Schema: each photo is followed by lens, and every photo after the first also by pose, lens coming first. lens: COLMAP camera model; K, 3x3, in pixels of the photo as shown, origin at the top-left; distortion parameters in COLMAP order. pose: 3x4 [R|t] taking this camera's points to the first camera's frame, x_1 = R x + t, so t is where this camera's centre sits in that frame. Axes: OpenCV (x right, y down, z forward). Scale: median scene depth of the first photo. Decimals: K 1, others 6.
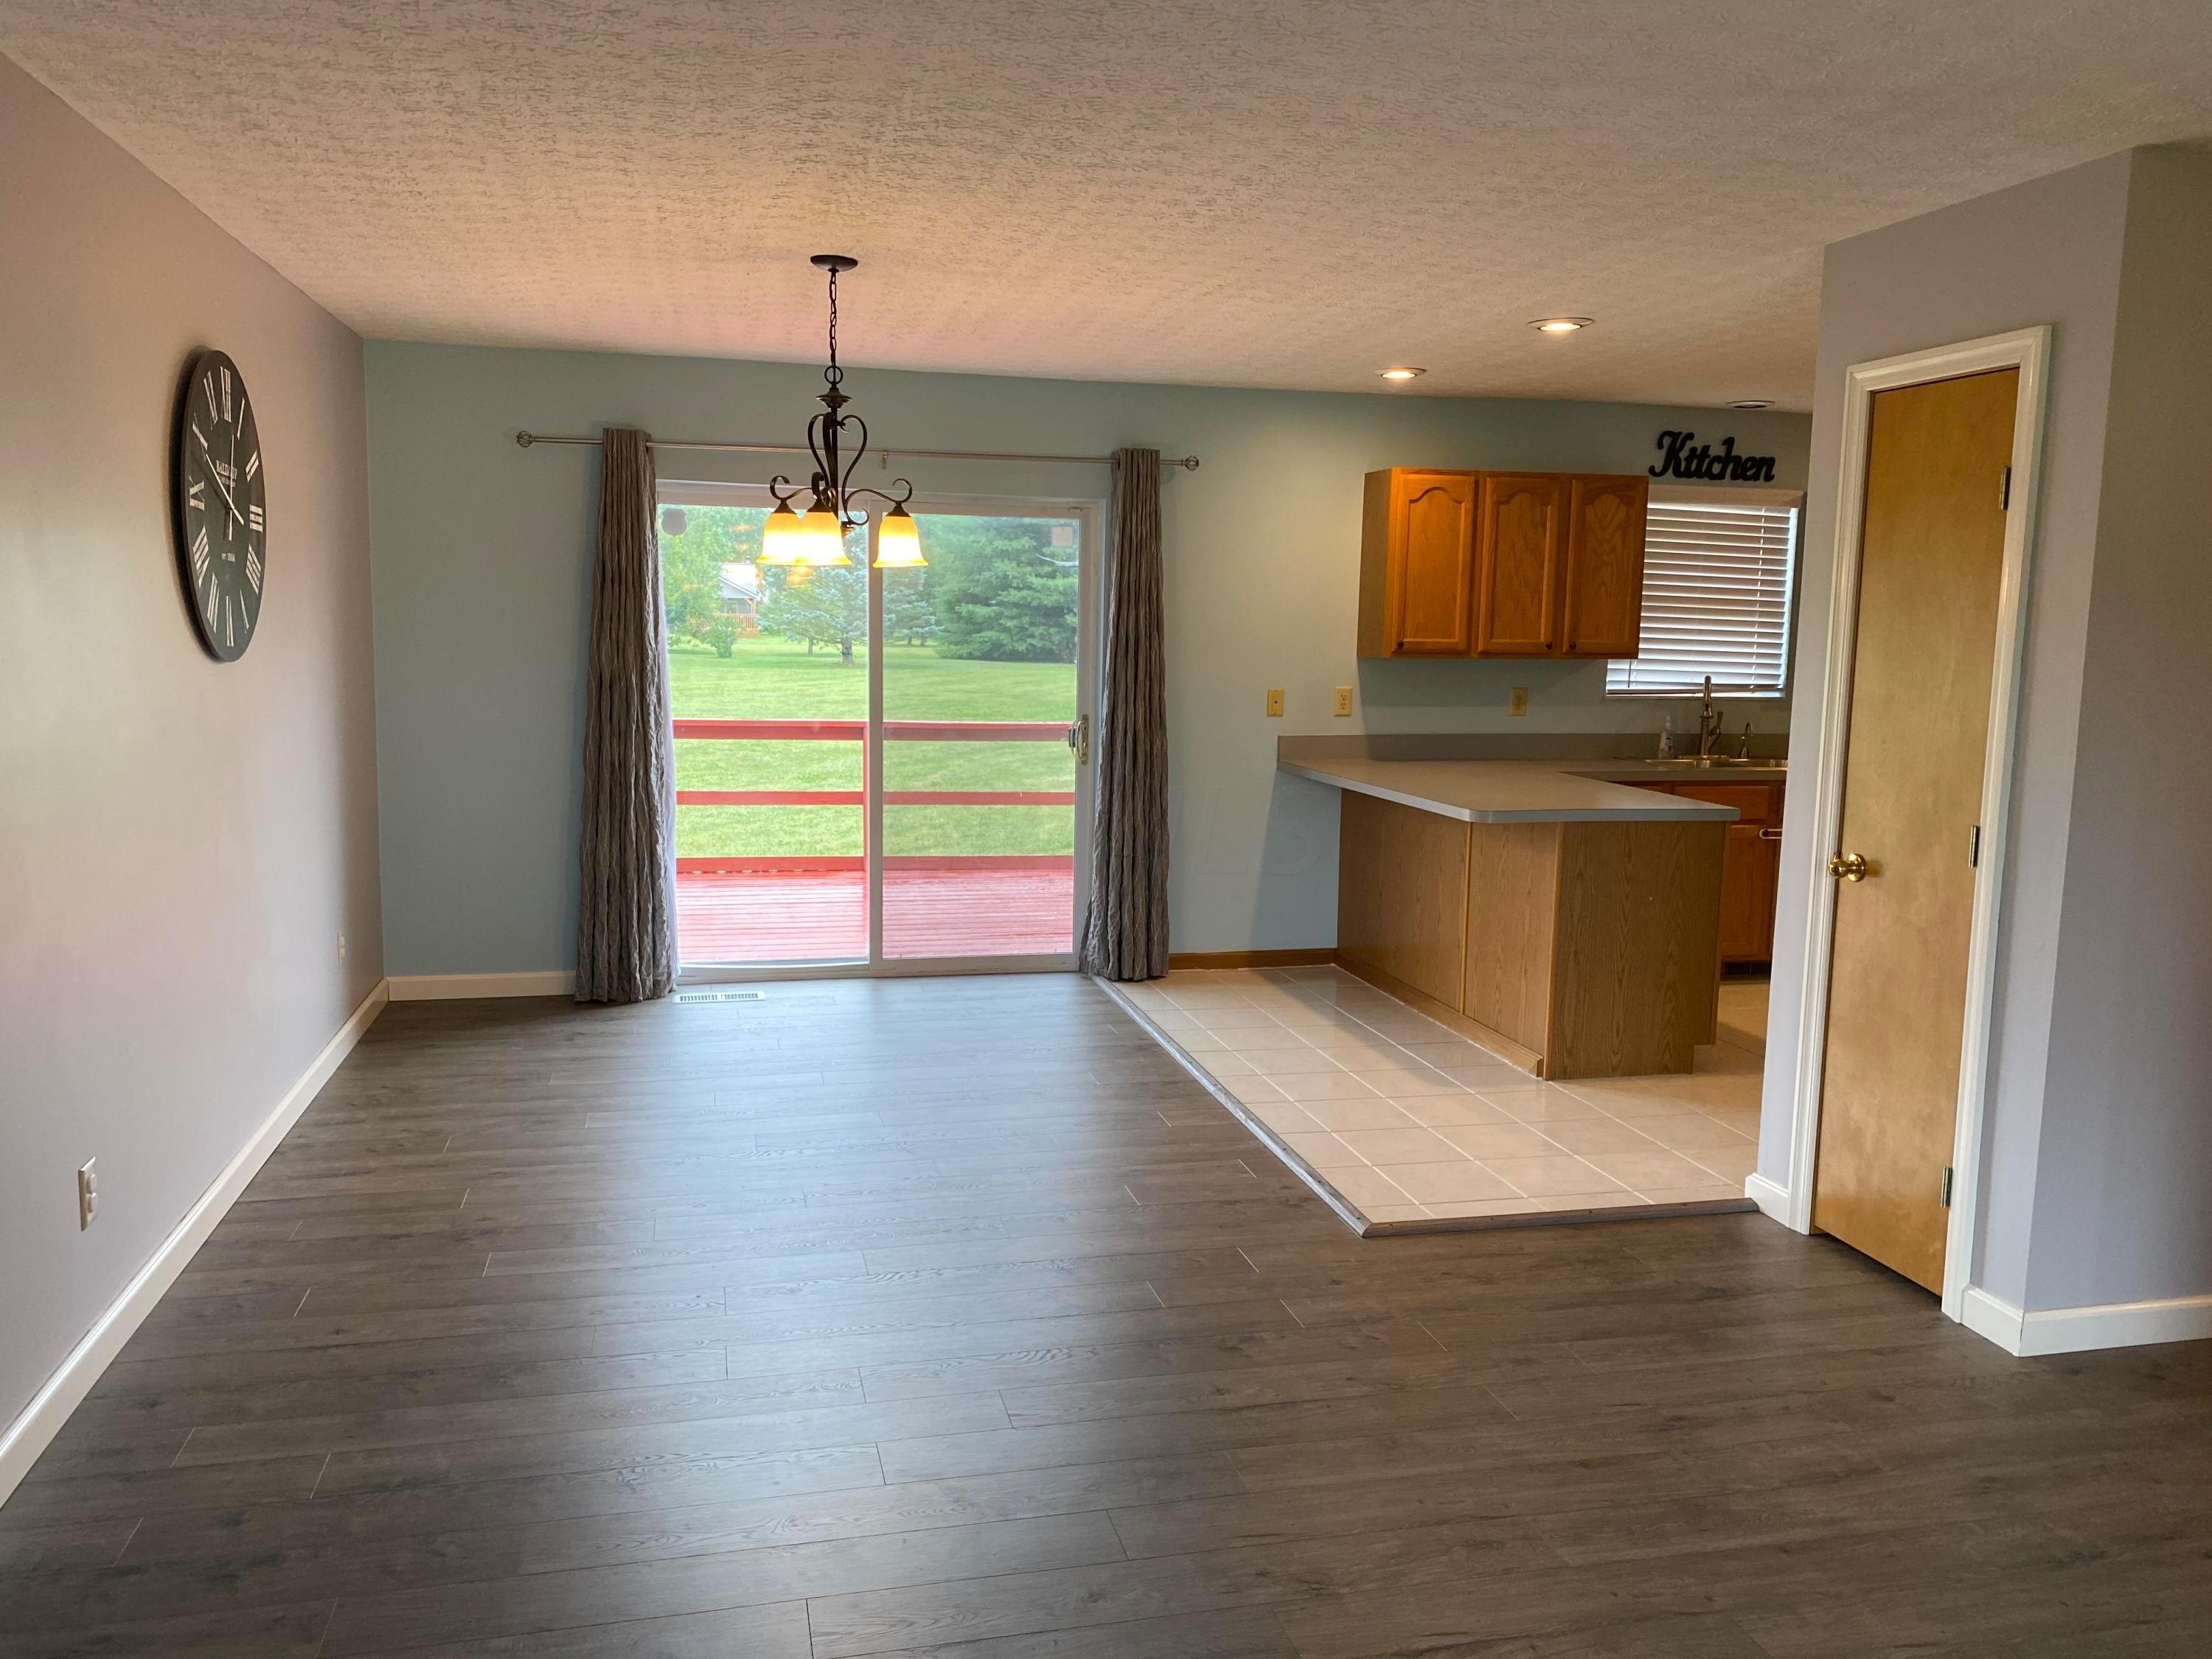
lens RADIAL K [[1690.6, 0, 1099.1], [0, 1690.6, 817.9], [0, 0, 1]] dist [0.011137, -0.003186]
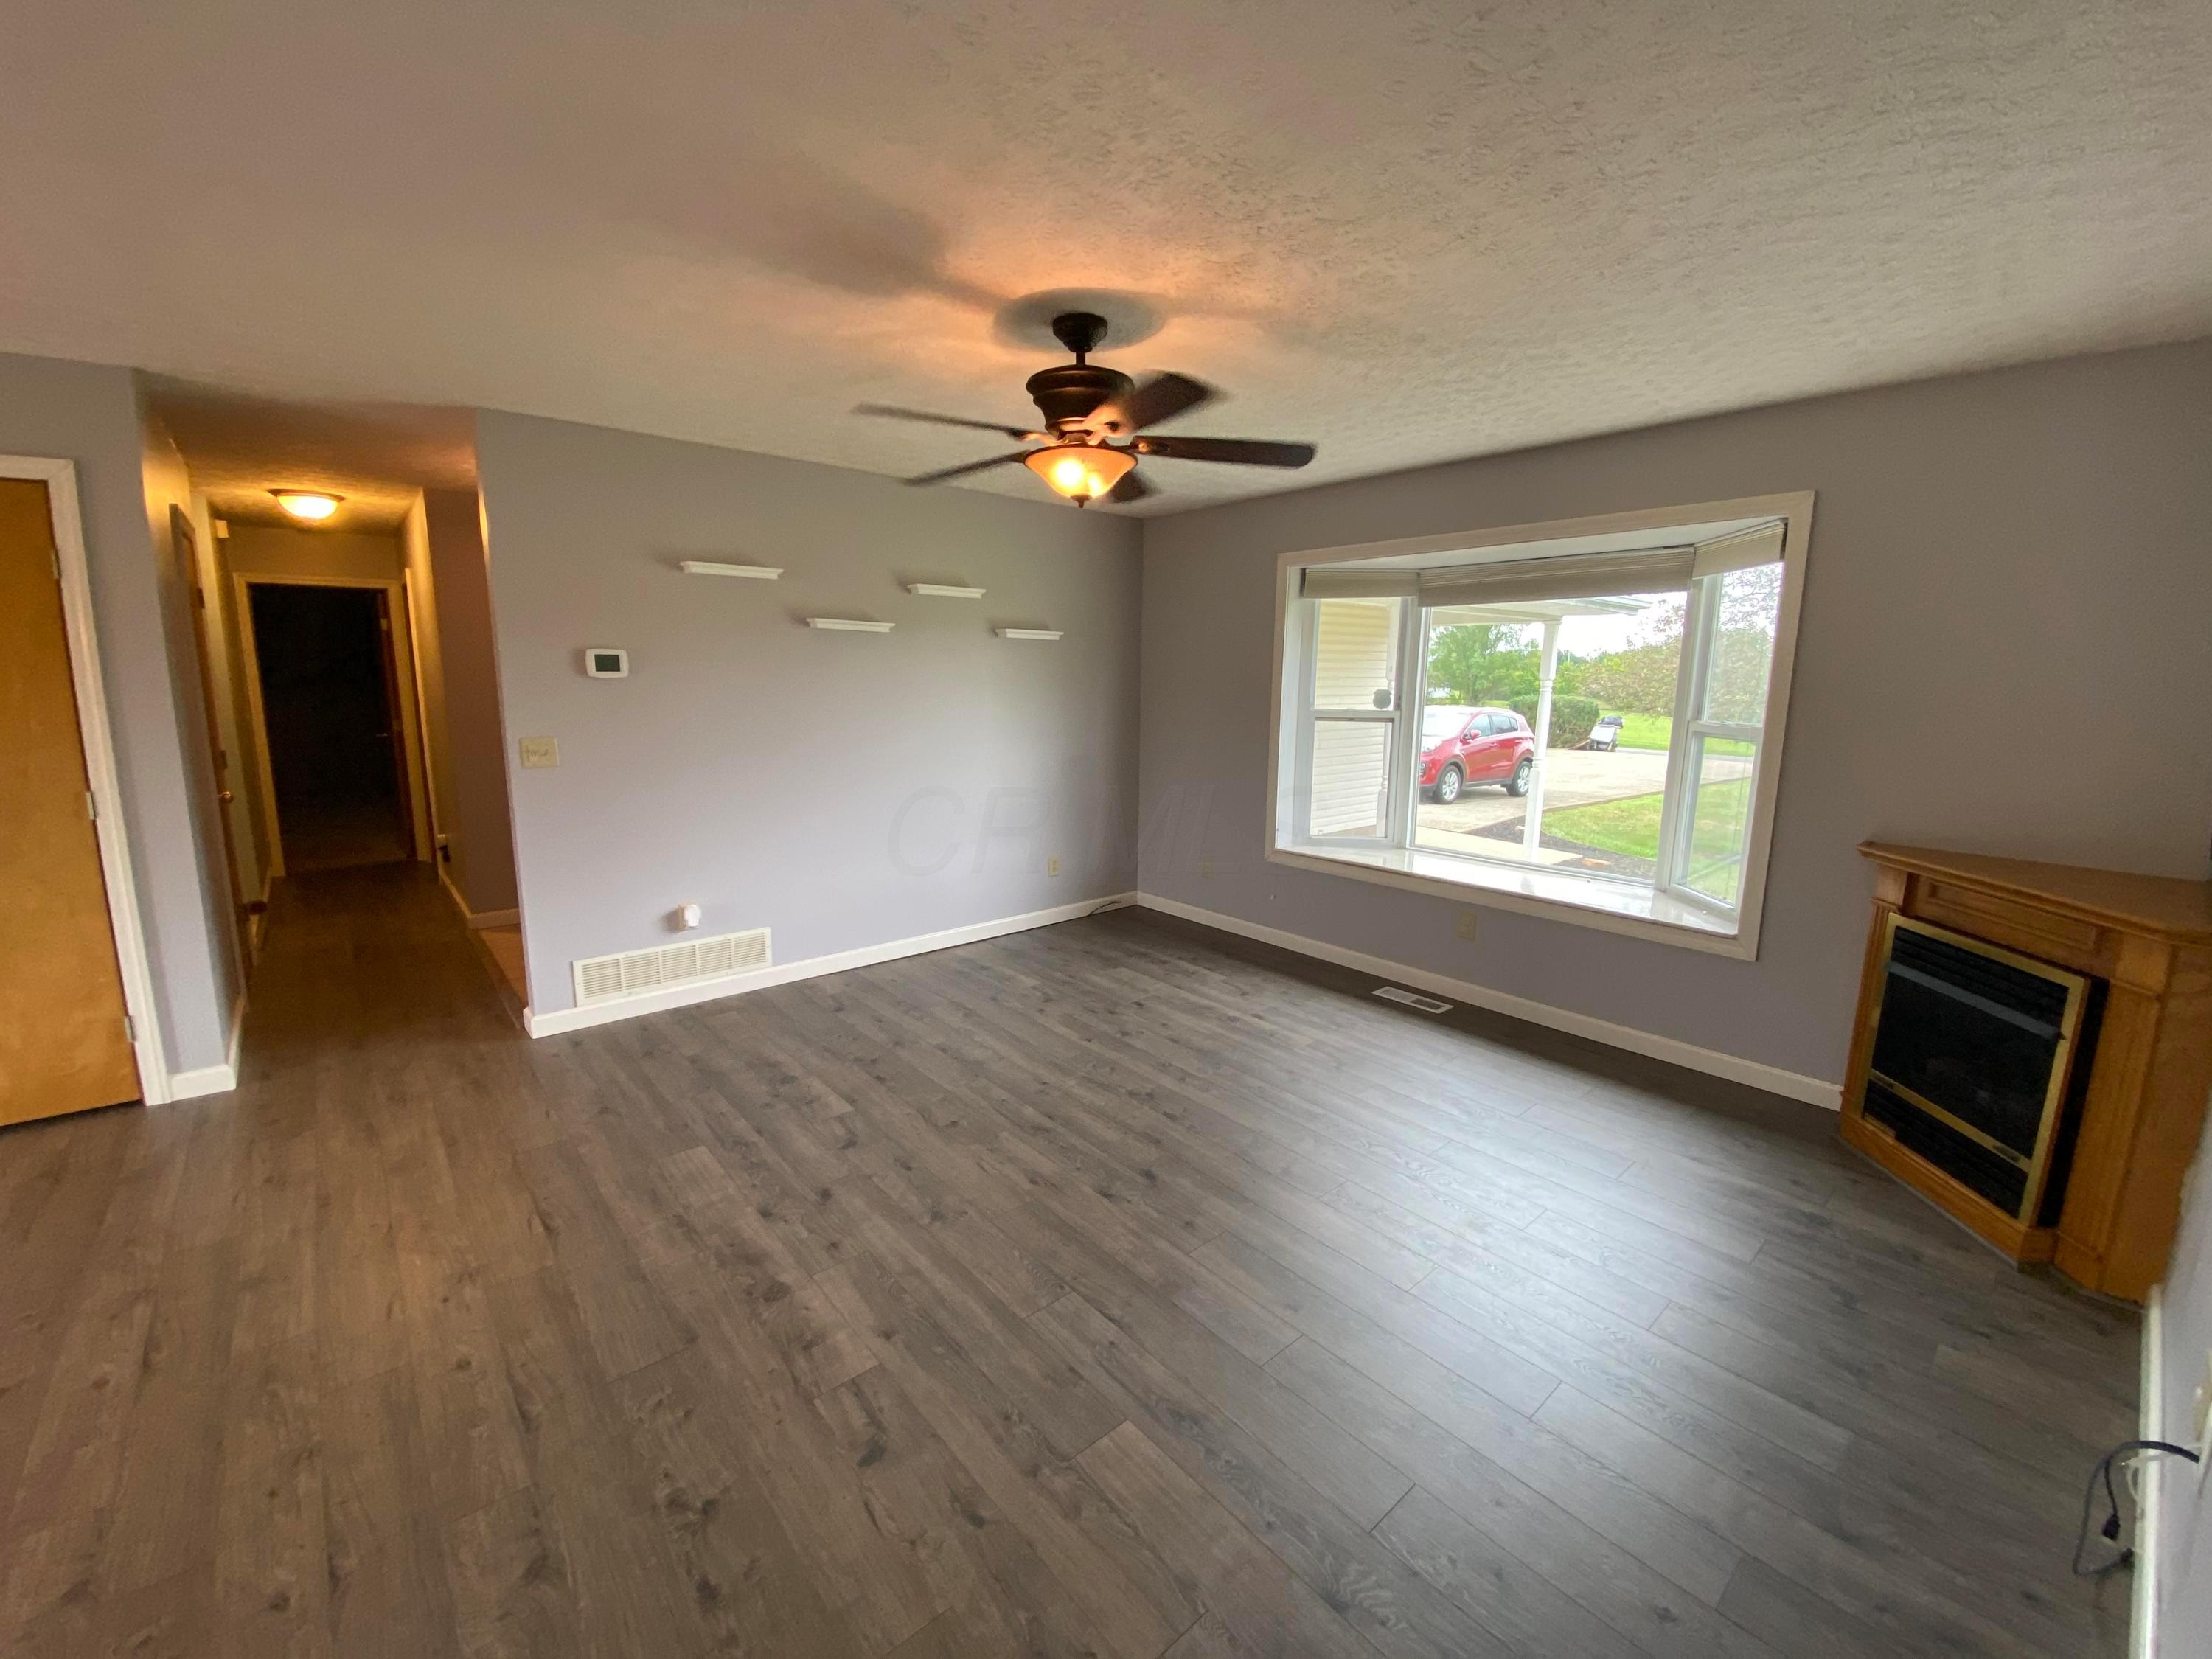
lens RADIAL K [[893.2, 0, 1105.7], [0, 893.2, 821.8], [0, 0, 1]] dist [0.027738, -0.022283]
pose [[-0.457628, -0.168041, 0.873120, -0.317561], [0.090190, 0.968141, 0.233600, -0.039323], [-0.884558, 0.185648, -0.427893, 0.295631]]
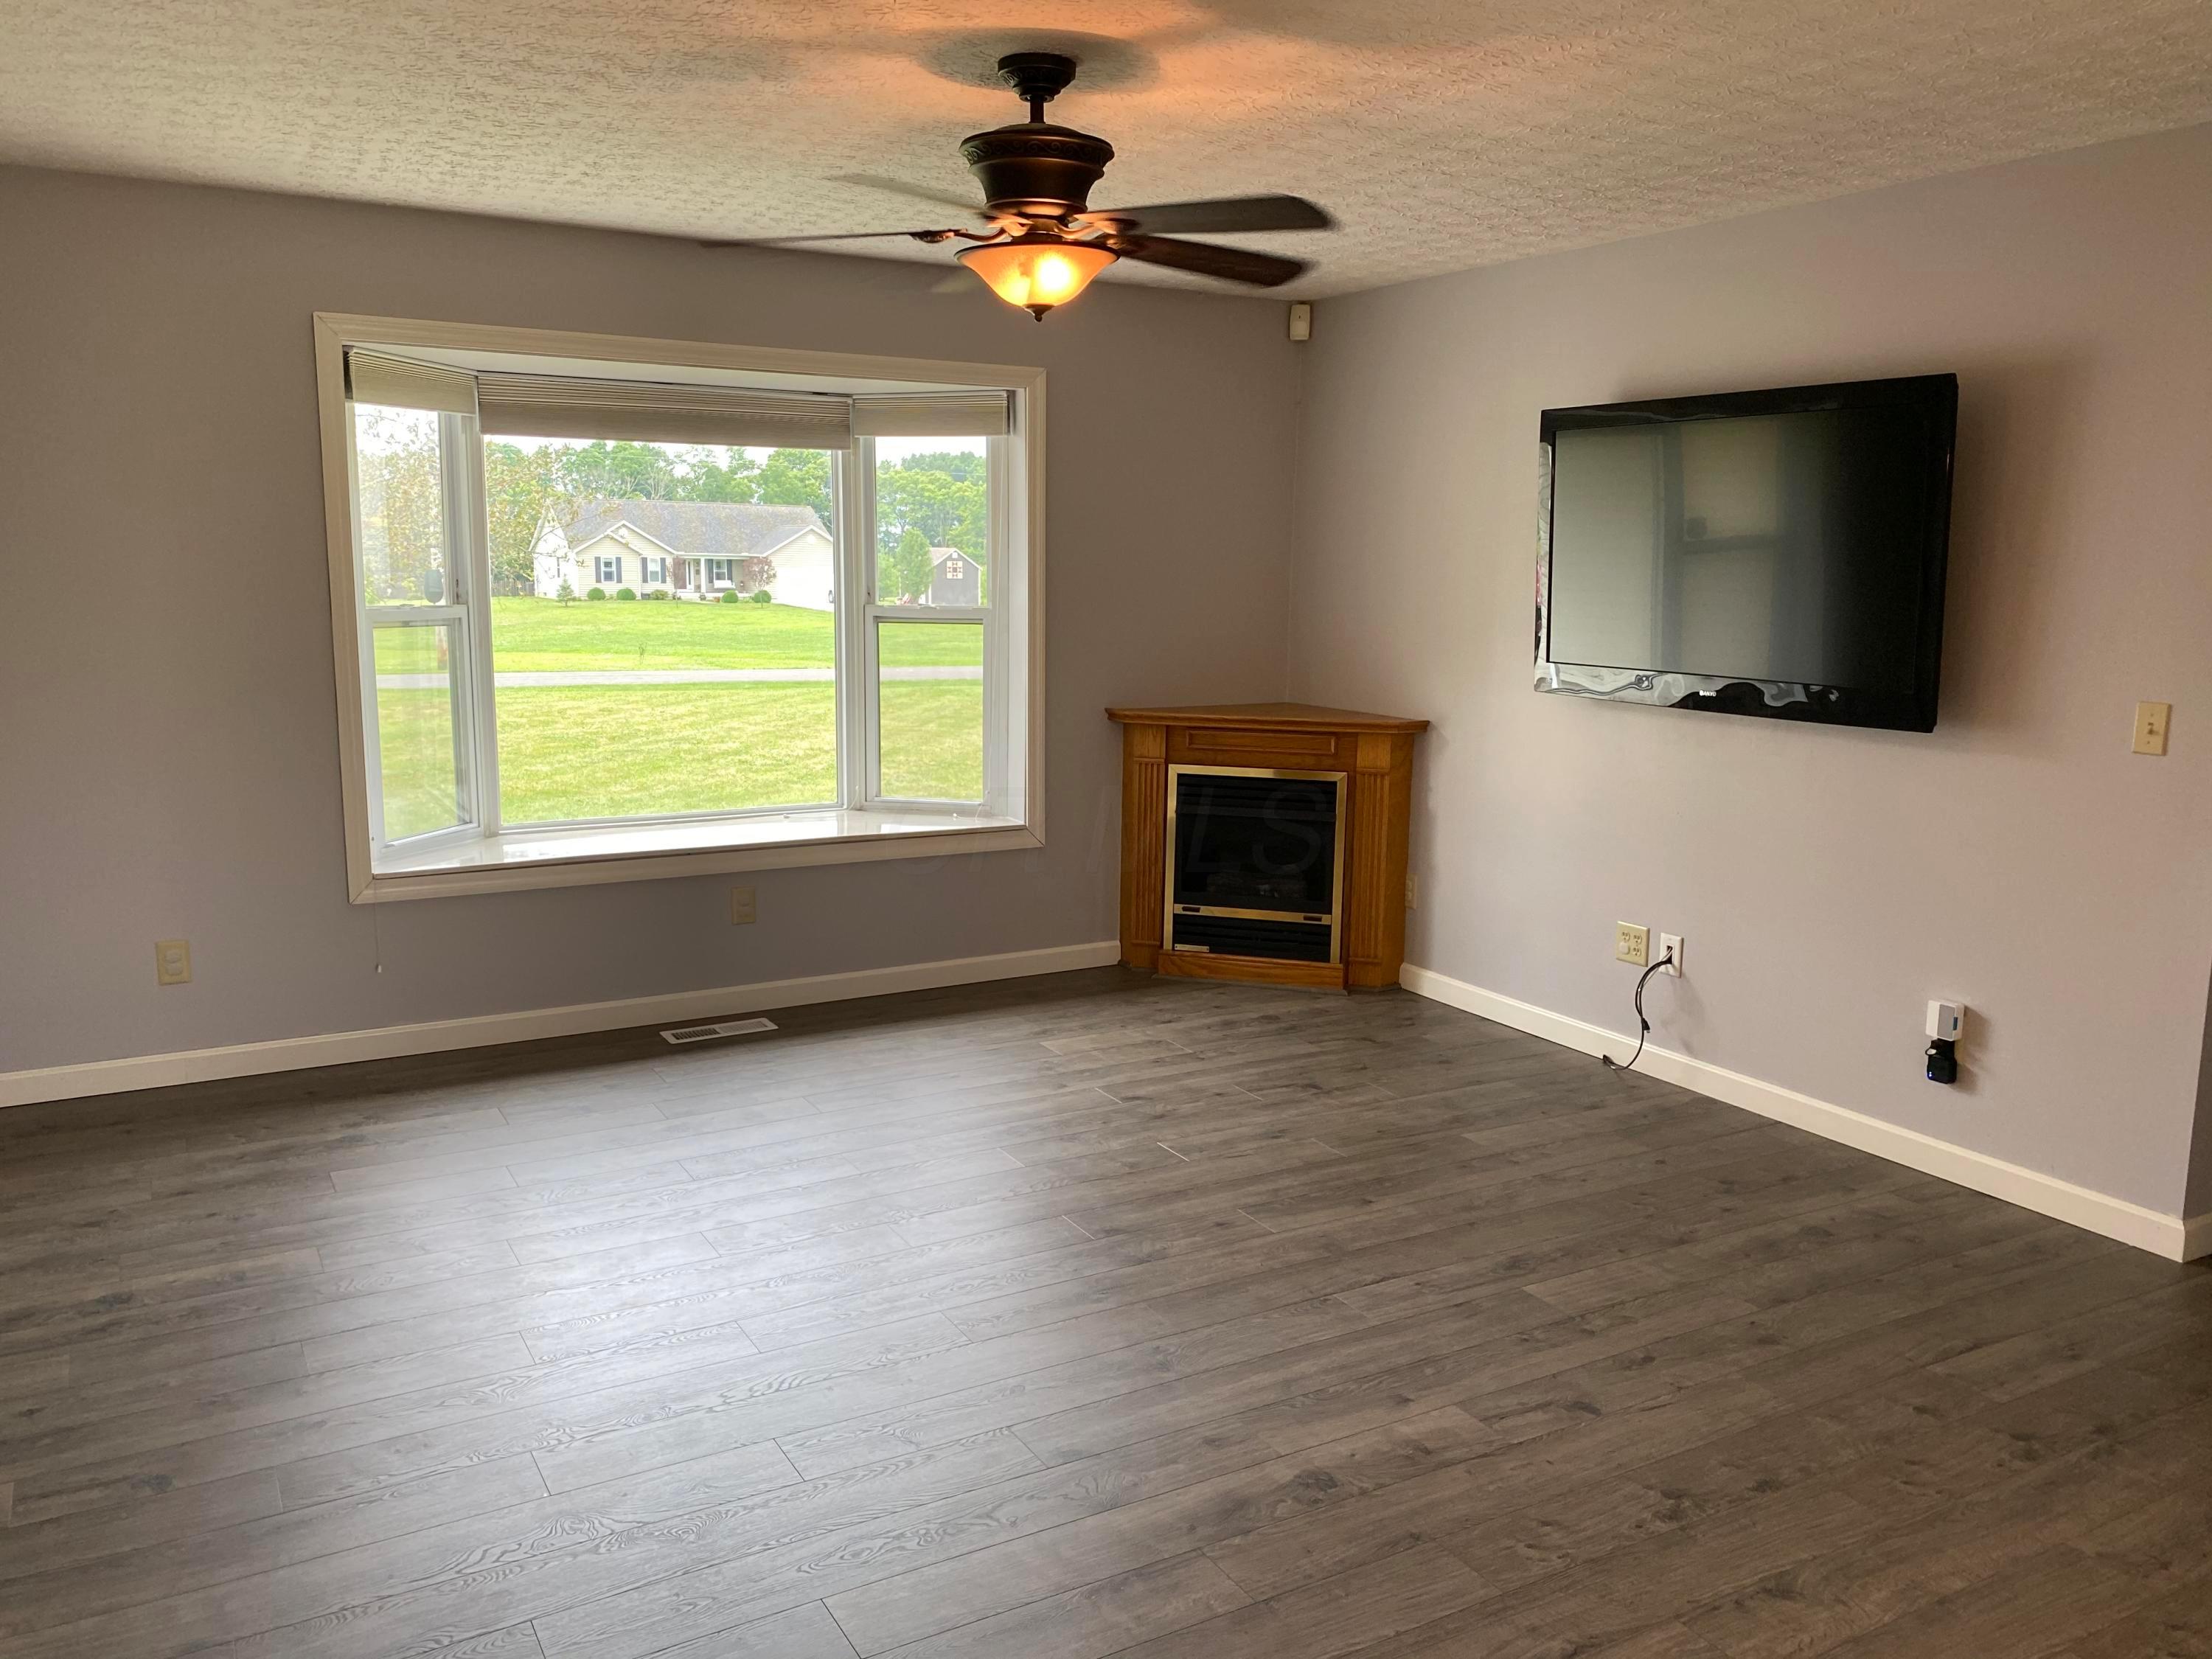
lens RADIAL K [[1692.3, 0, 1069.4], [0, 1692.3, 826.0], [0, 0, 1]] dist [0.001303, 0.027812]
pose [[-0.963685, 0.014112, -0.266670, 0.156281], [-0.060403, 0.961202, 0.269150, -0.072014], [0.260122, 0.275483, -0.925444, 0.616519]]
